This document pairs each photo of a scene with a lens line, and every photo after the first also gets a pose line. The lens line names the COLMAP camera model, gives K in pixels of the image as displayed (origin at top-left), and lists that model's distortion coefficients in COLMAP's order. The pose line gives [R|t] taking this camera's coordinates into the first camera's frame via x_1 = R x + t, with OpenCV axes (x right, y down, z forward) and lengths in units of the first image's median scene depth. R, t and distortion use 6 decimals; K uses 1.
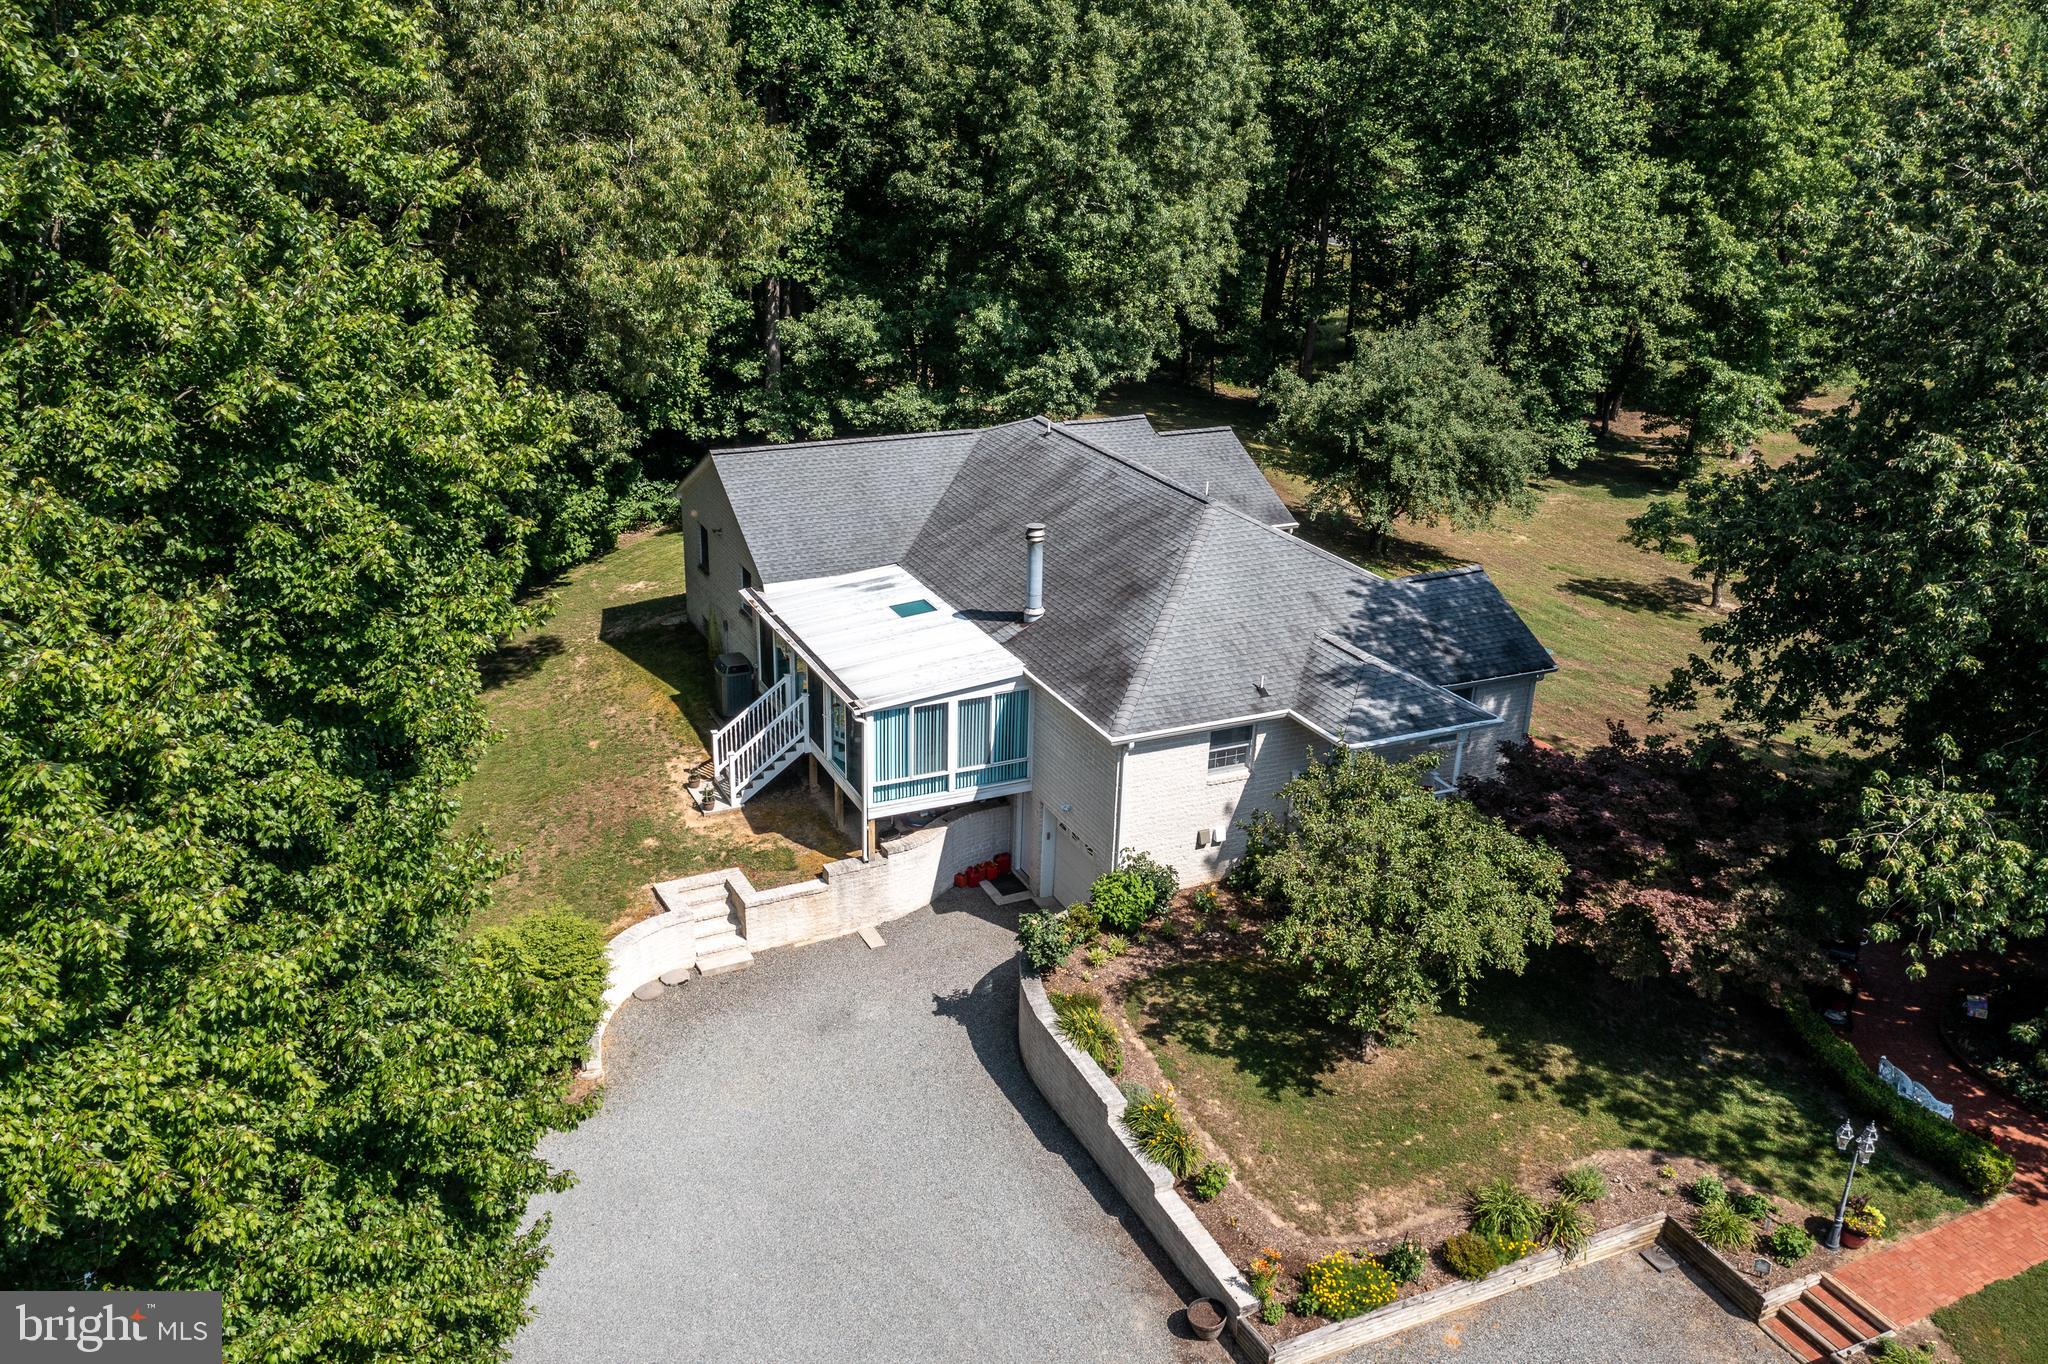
lens RADIAL K [[1659.5, 0, 969.4], [0, 1659.5, 680.9], [0, 0, 1]] dist [-0.007536, 0.003066]
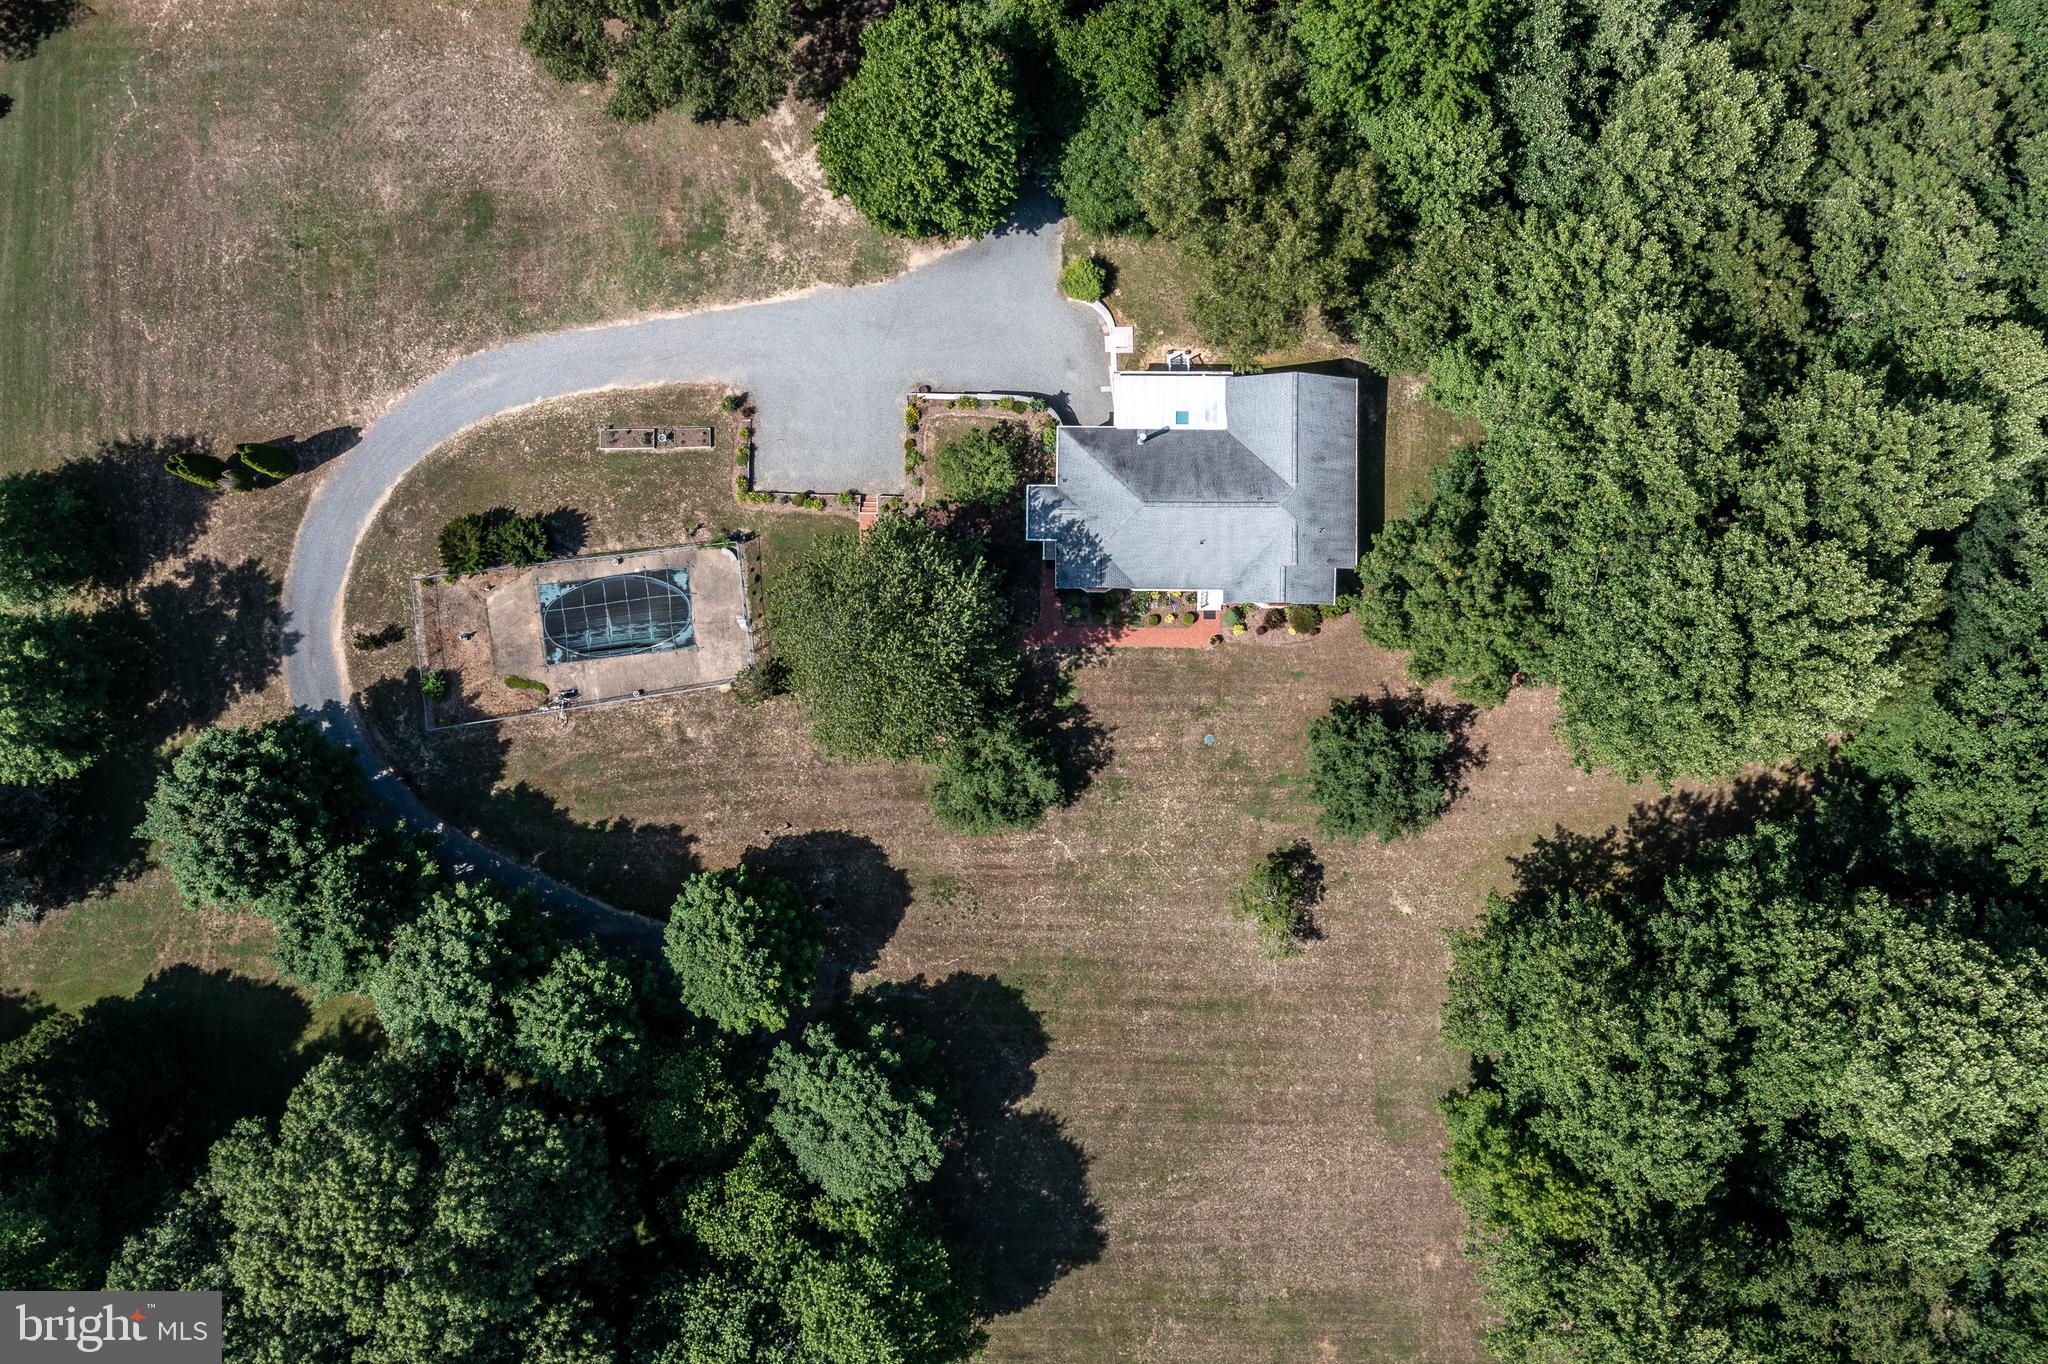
lens RADIAL K [[1612.4, 0, 990.7], [0, 1612.4, 677.0], [0, 0, 1]] dist [0.001216, 0.002283]
pose [[-0.415528, 0.909291, -0.022923, 0.674883], [-0.325660, -0.125195, 0.937162, -3.046900], [0.849283, 0.396882, 0.348142, -0.105595]]
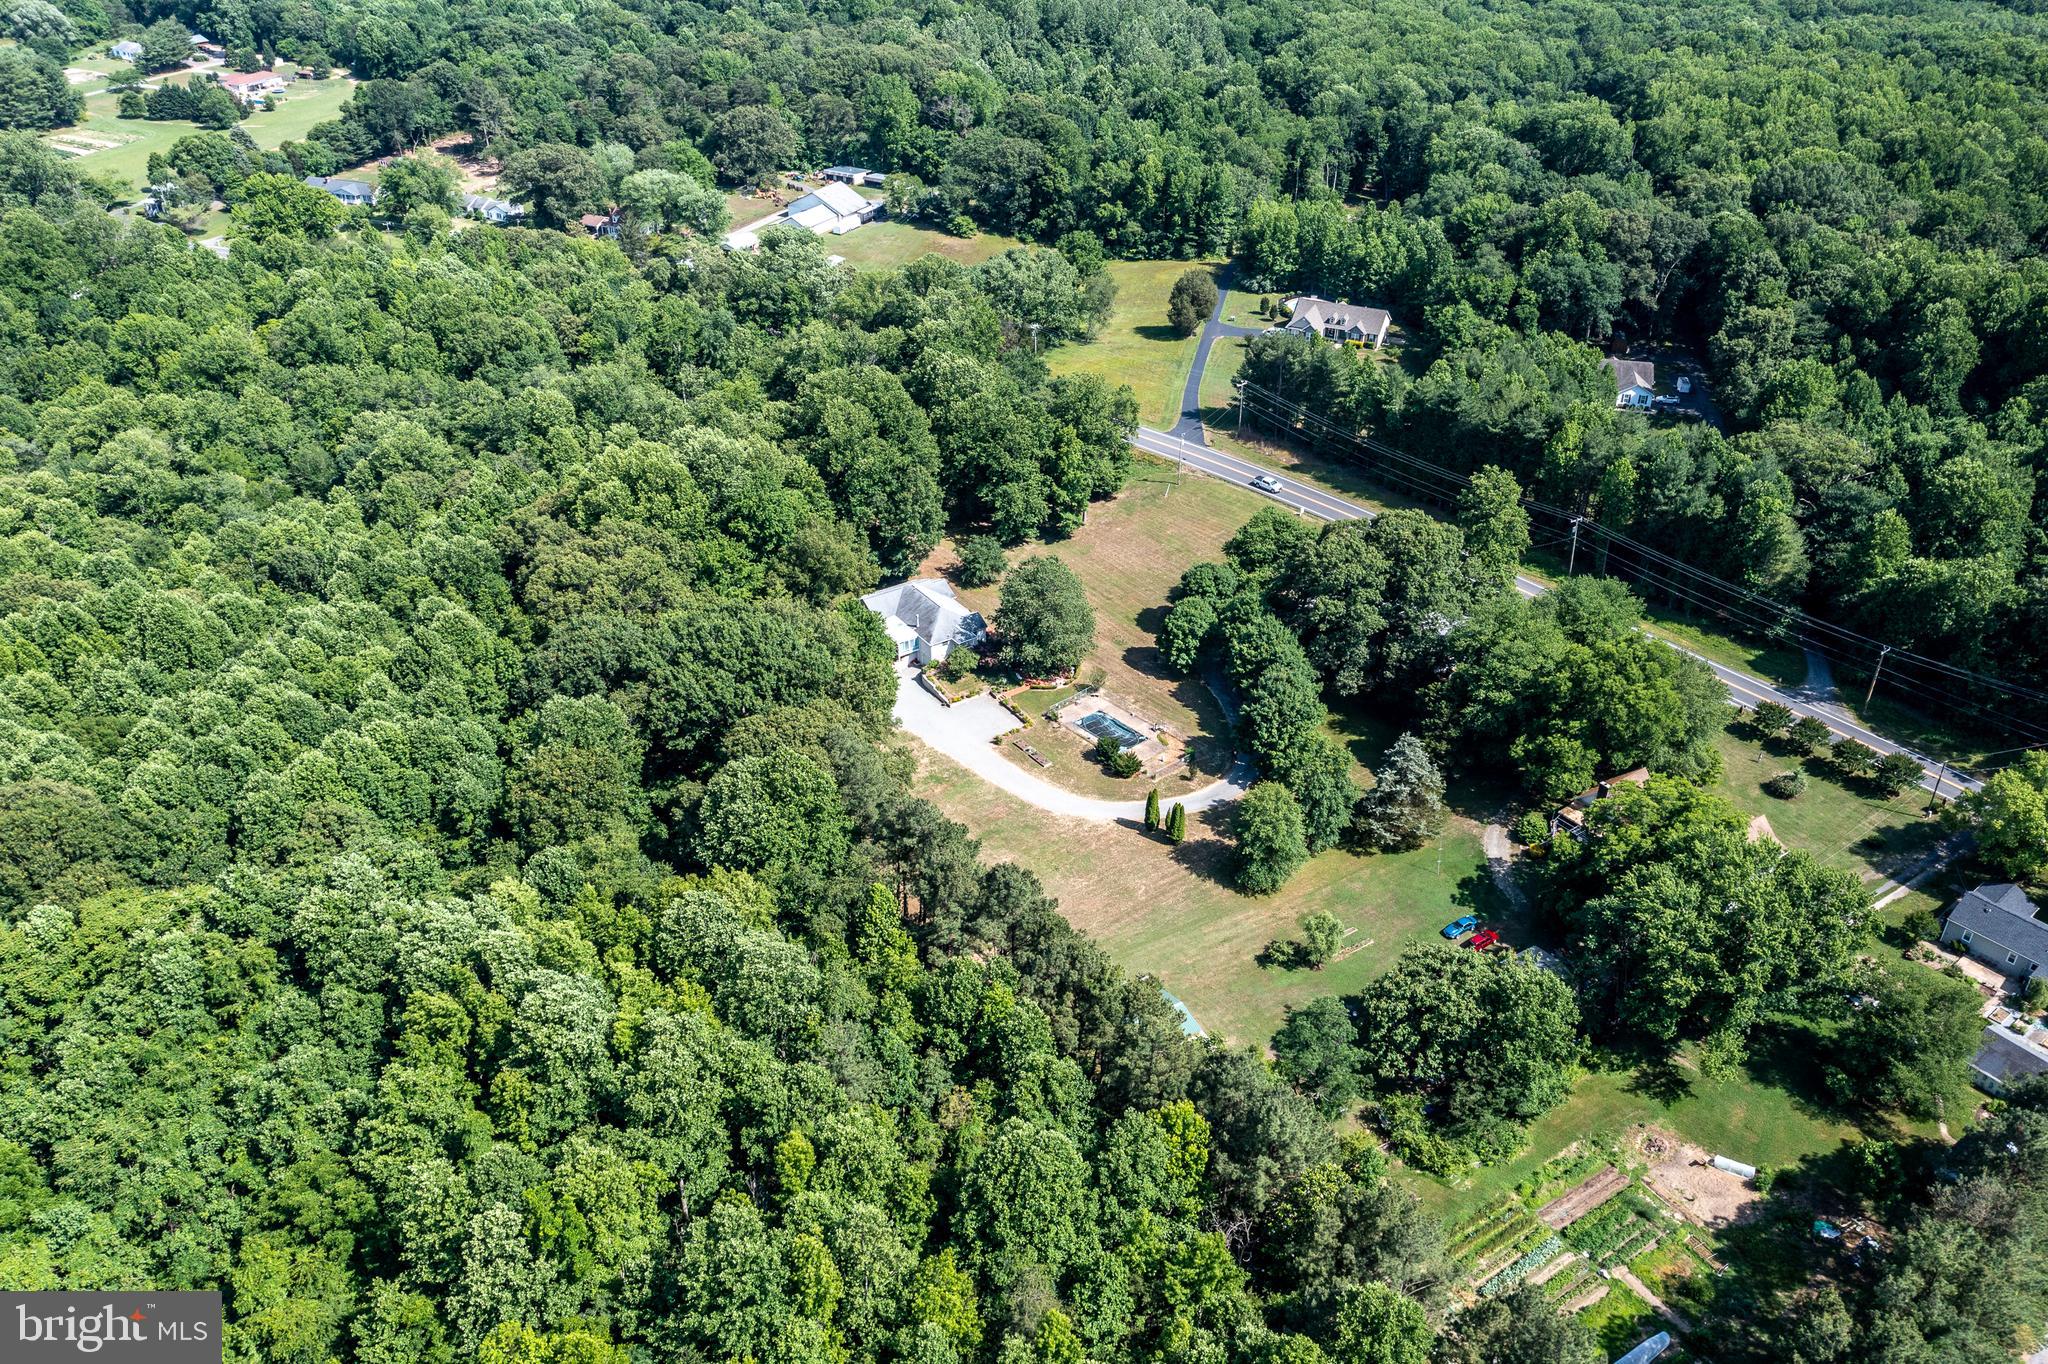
lens RADIAL K [[1621.9, 0, 1018.2], [0, 1621.9, 677.4], [0, 0, 1]] dist [-0.008054, 0.008317]
pose [[0.985258, -0.103757, 0.136019, -0.572744], [0.078027, 0.980113, 0.182454, -1.192930], [-0.152245, -0.169151, 0.973760, -6.657367]]
